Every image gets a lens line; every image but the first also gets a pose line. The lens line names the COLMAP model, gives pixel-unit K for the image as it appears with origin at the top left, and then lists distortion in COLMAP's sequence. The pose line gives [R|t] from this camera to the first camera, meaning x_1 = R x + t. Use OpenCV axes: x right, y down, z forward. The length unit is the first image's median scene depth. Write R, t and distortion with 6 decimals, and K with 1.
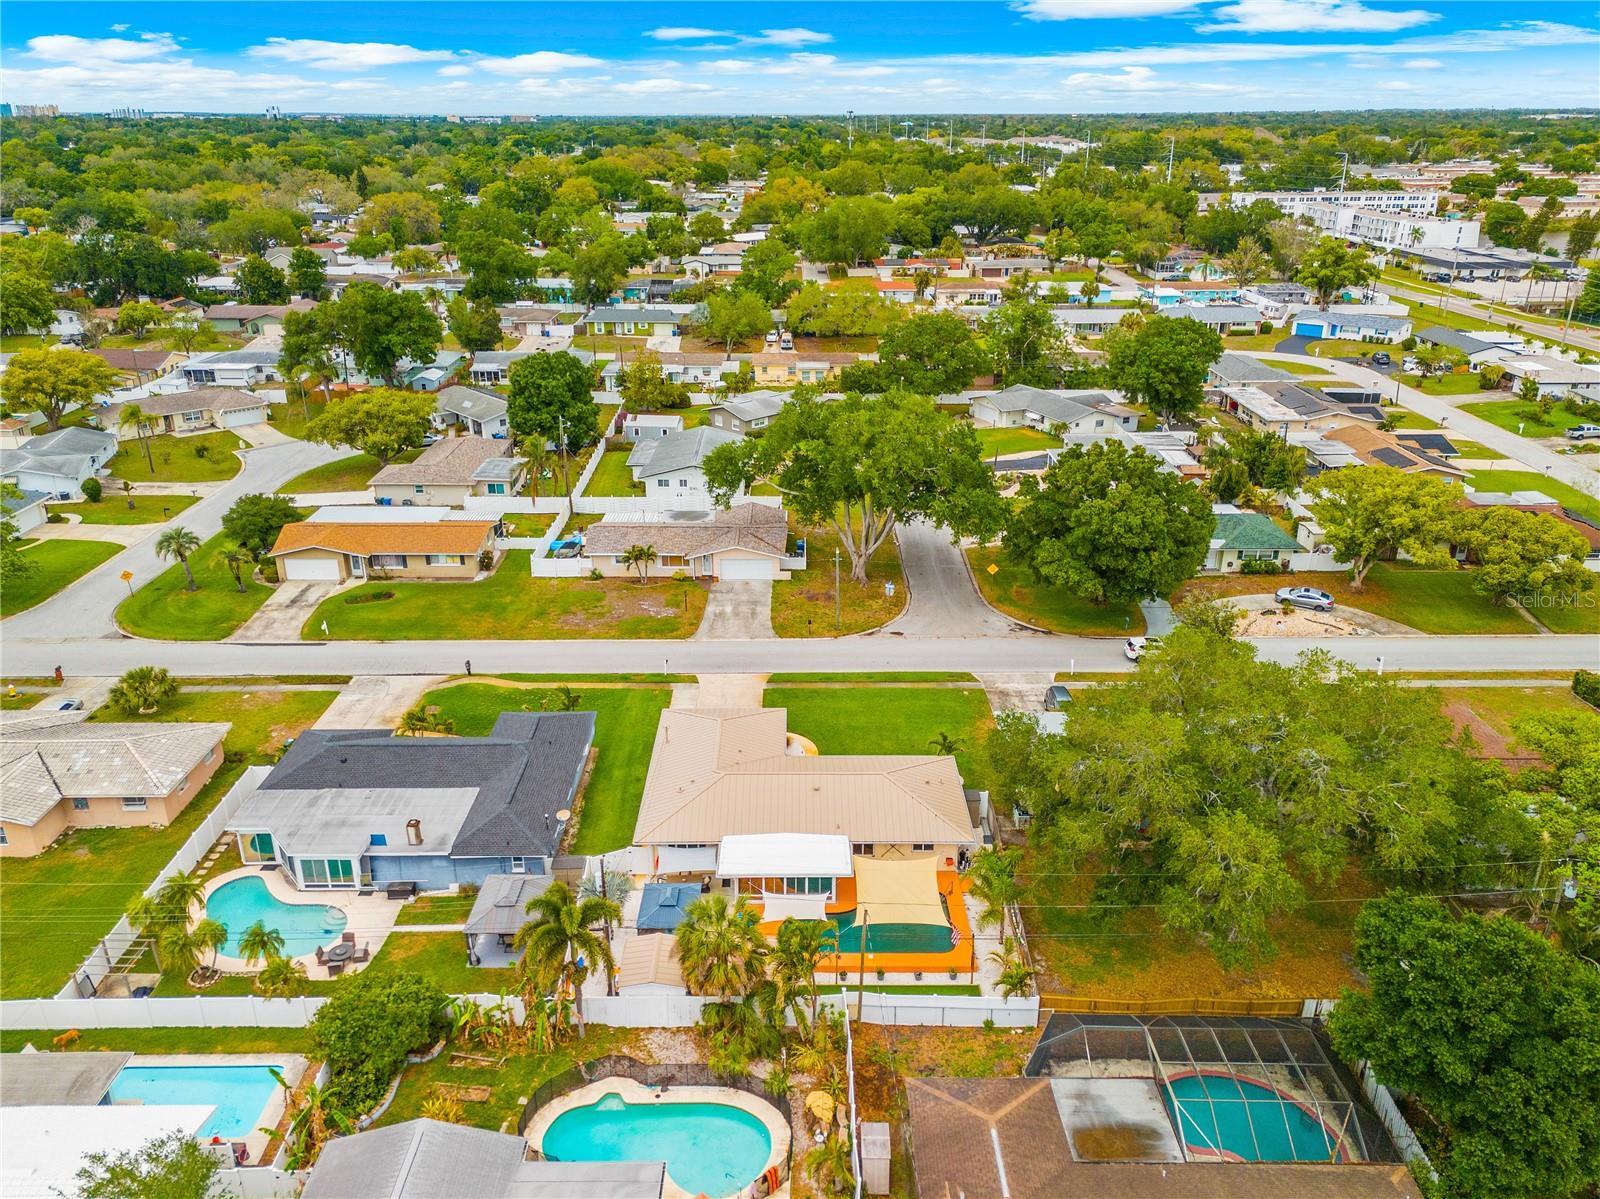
lens RADIAL K [[1182.7, 0, 796.1], [0, 1182.7, 603.1], [0, 0, 1]] dist [0.093570, -0.089961]
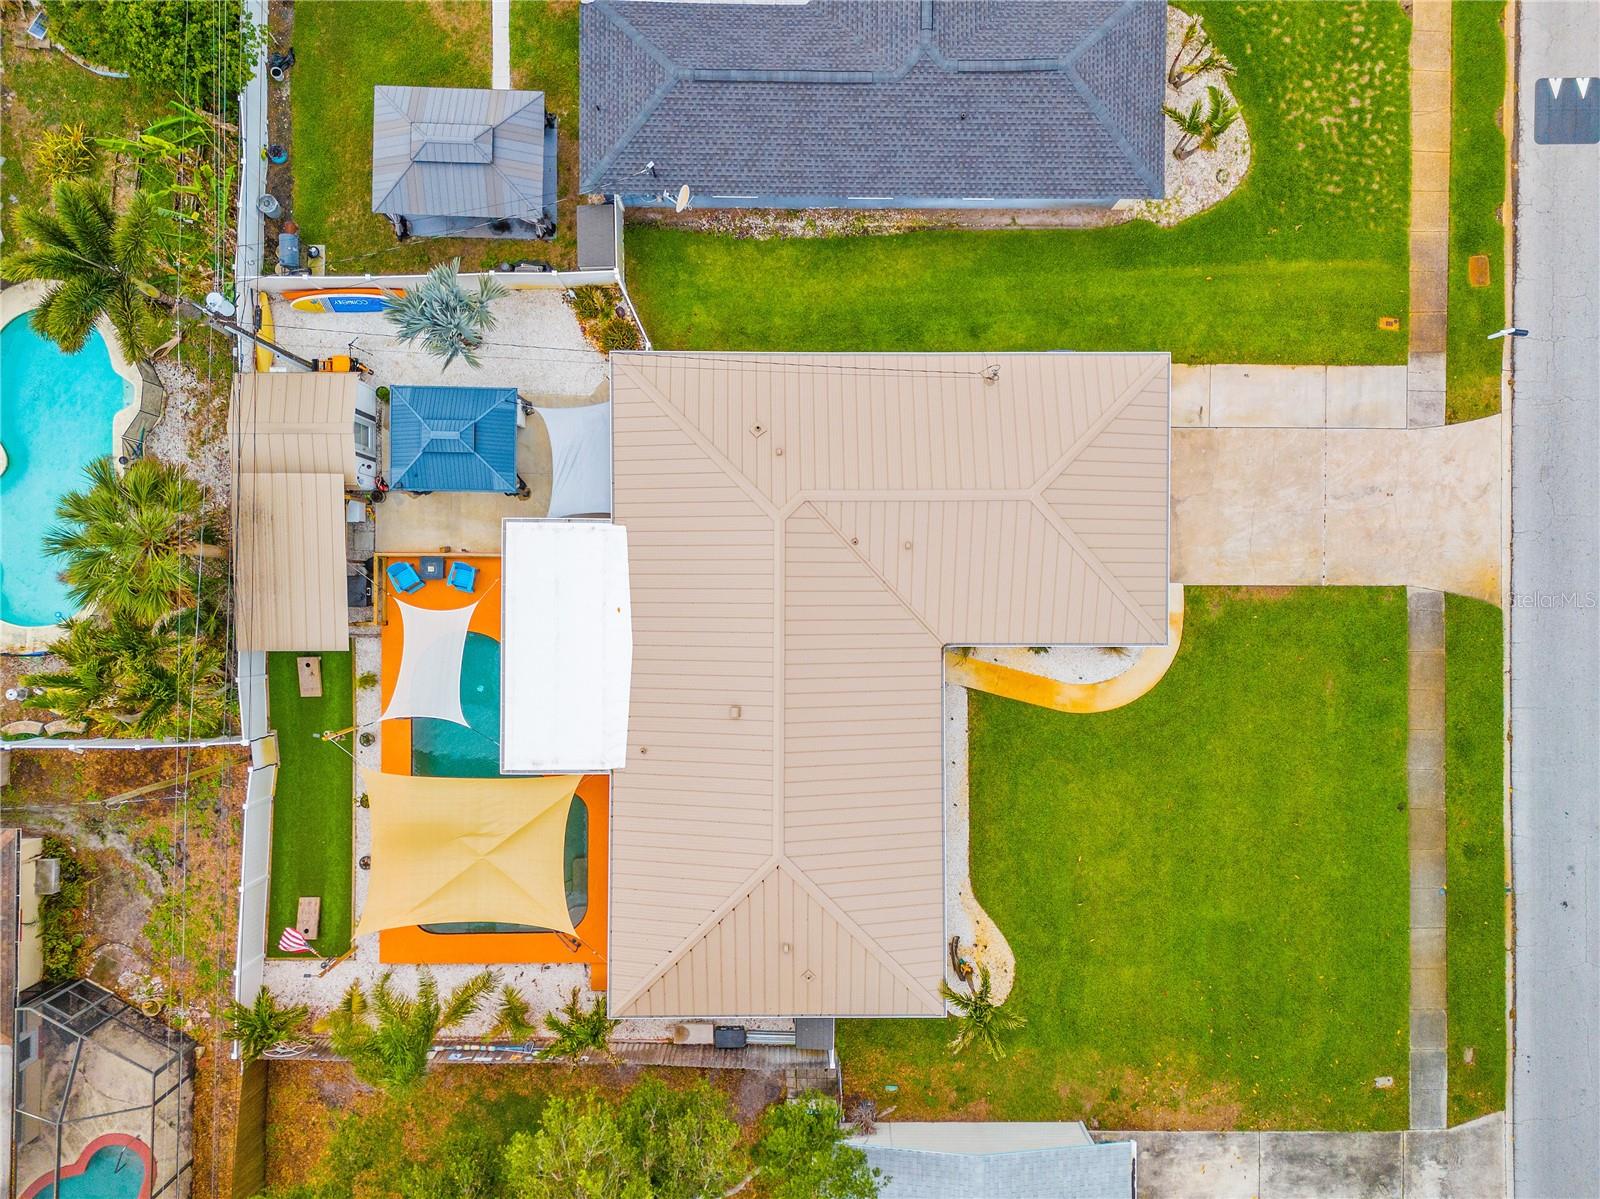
lens RADIAL K [[1182.7, 0, 796.1], [0, 1182.7, 603.1], [0, 0, 1]] dist [0.093570, -0.089961]
pose [[-0.004279, 0.999990, -0.001587, -0.016611], [-0.393826, -0.000226, 0.919185, -0.185584], [0.919175, 0.004558, 0.393823, 0.525871]]
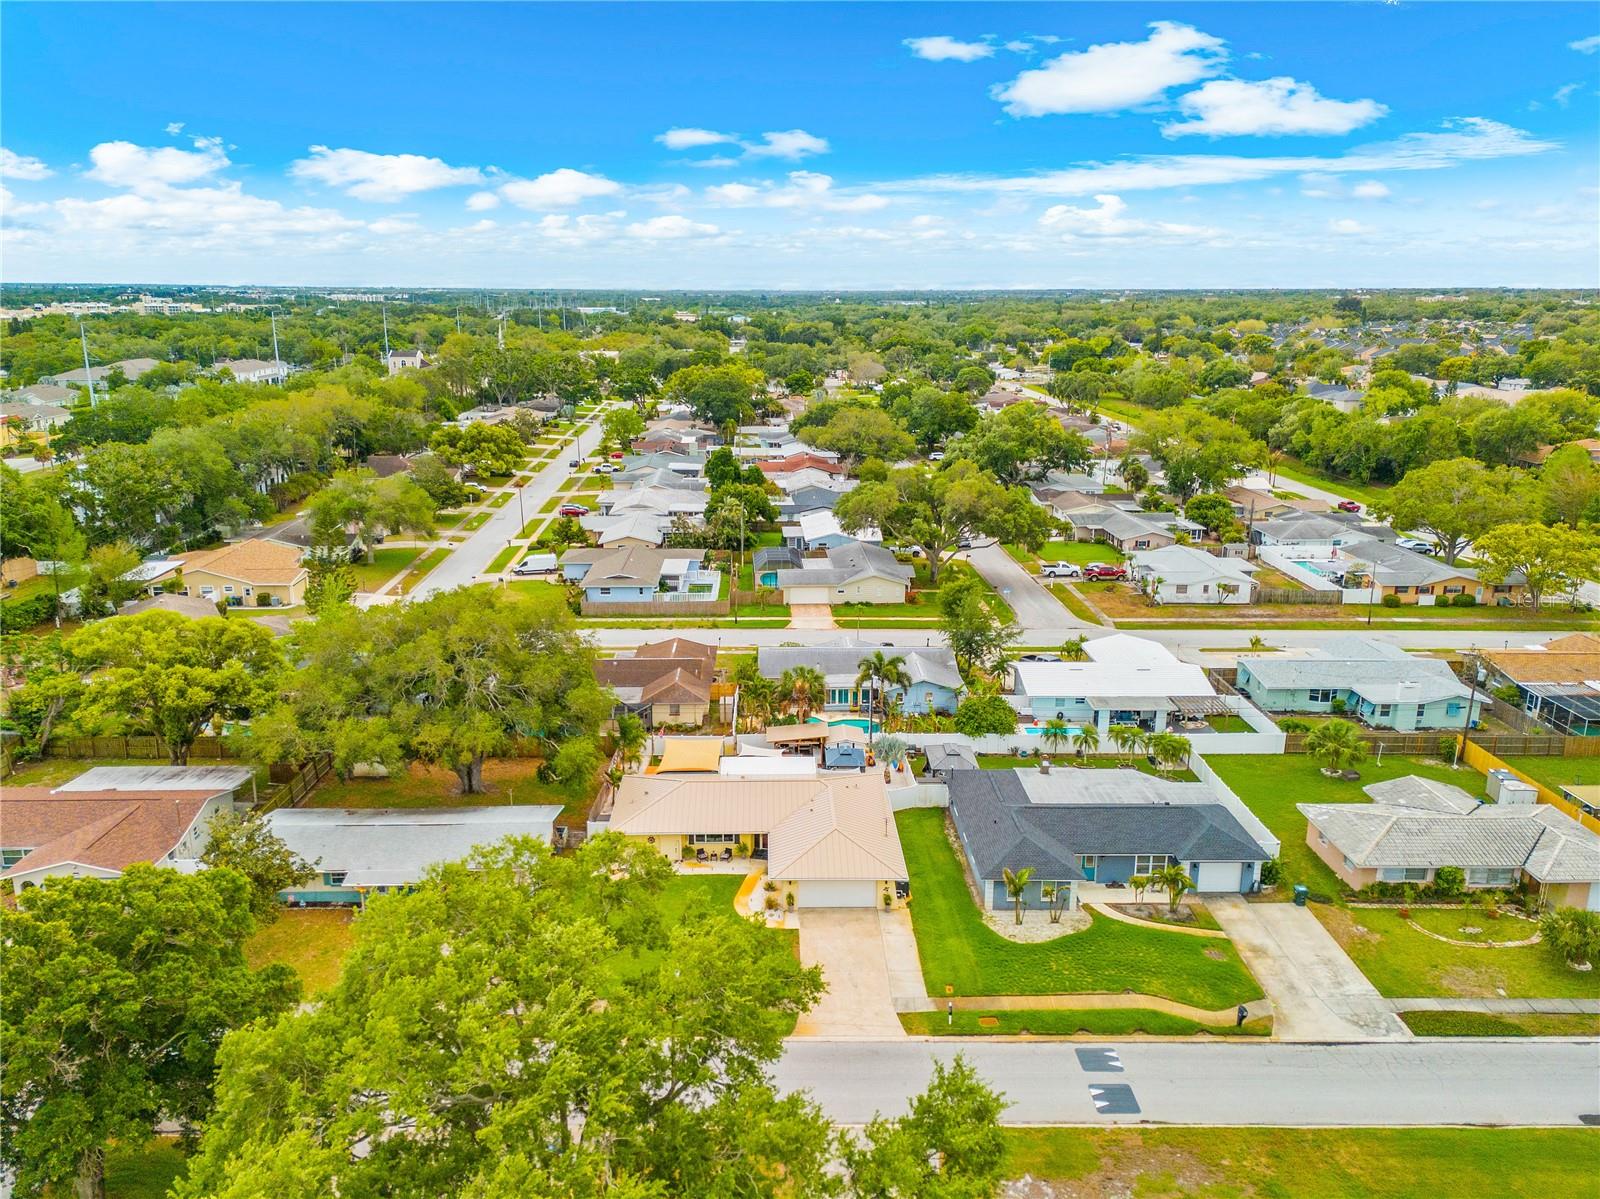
lens RADIAL K [[1182.7, 0, 796.1], [0, 1182.7, 603.1], [0, 0, 1]] dist [0.093570, -0.089961]
pose [[-0.999727, 0.001916, -0.023278, -0.006633], [-0.012538, 0.796812, 0.604097, -0.453112], [0.019706, 0.604224, -0.796571, 1.171258]]
